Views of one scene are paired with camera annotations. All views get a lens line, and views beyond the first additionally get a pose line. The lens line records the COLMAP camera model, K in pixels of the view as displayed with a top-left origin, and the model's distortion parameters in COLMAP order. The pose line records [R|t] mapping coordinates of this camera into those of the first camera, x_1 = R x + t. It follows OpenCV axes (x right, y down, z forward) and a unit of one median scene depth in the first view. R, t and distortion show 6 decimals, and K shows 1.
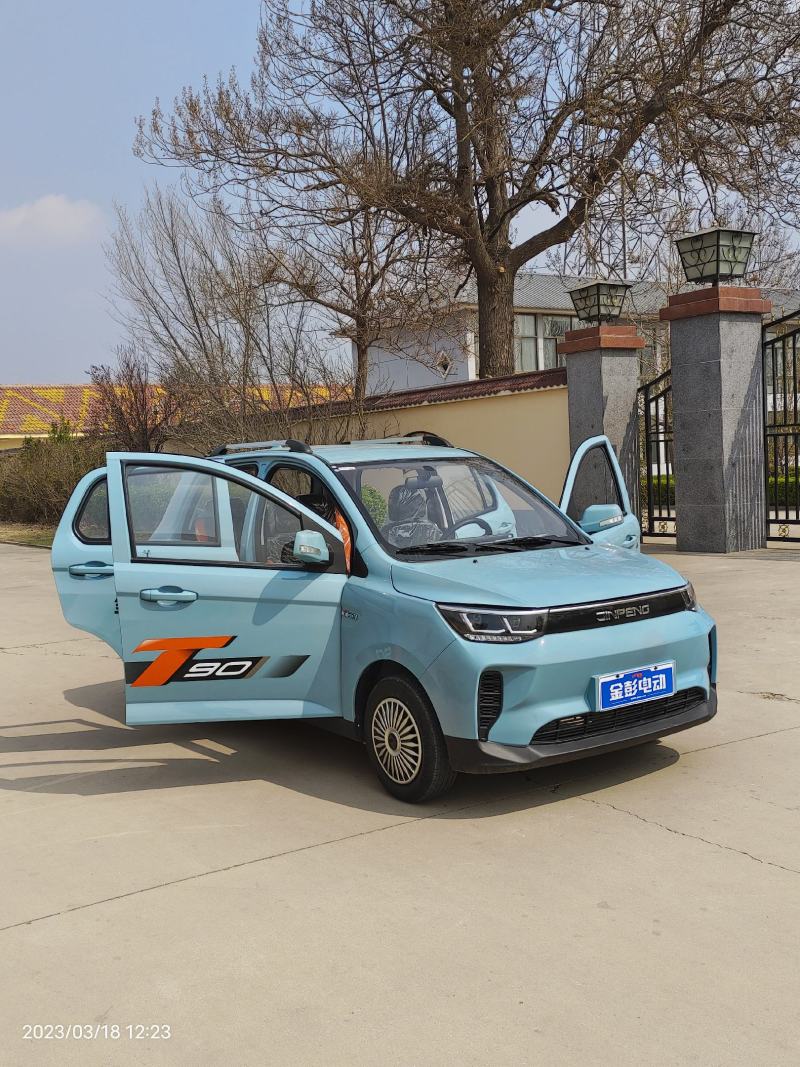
lens RADIAL K [[1120.5, 0, 402.0], [0, 1120.5, 530.8], [0, 0, 1]] dist [0.048212, 0.000000]
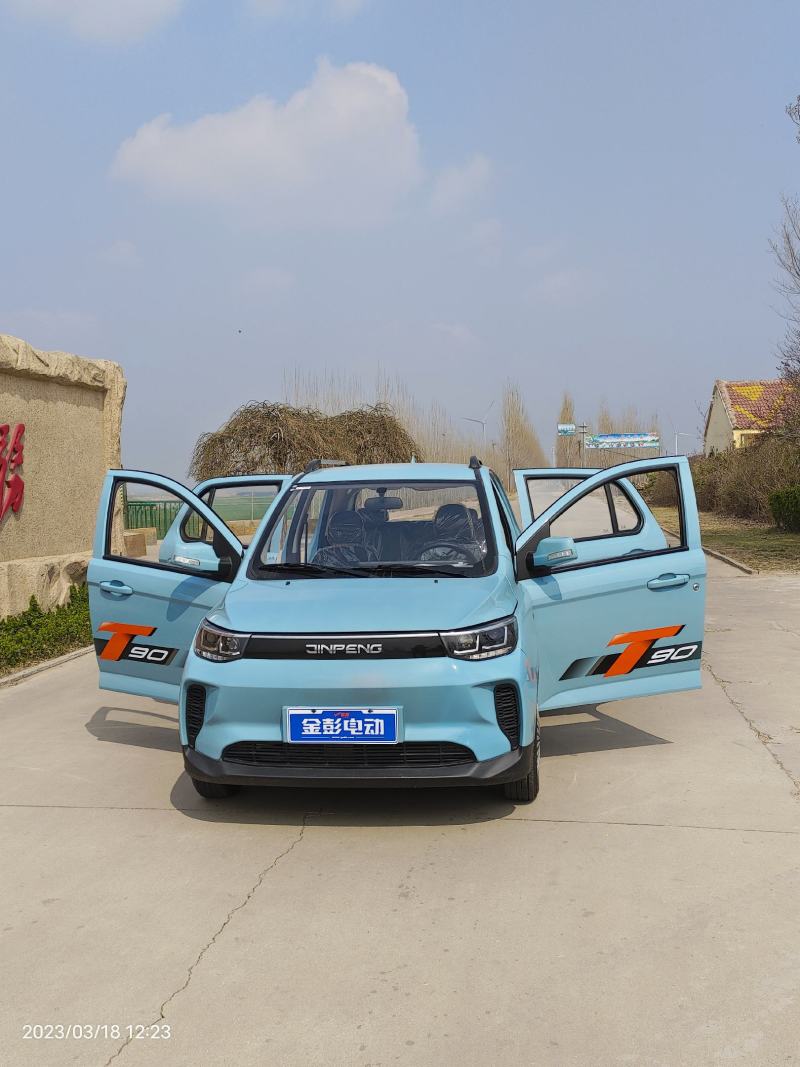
lens RADIAL K [[1120.5, 0, 407.6], [0, 1120.5, 534.9], [0, 0, 1]] dist [0.048212, 0.000000]
pose [[0.740563, 0.061904, -0.669129, 0.881912], [-0.055793, 0.997974, 0.030578, -0.057908], [0.669667, 0.014688, 0.742517, 0.317121]]
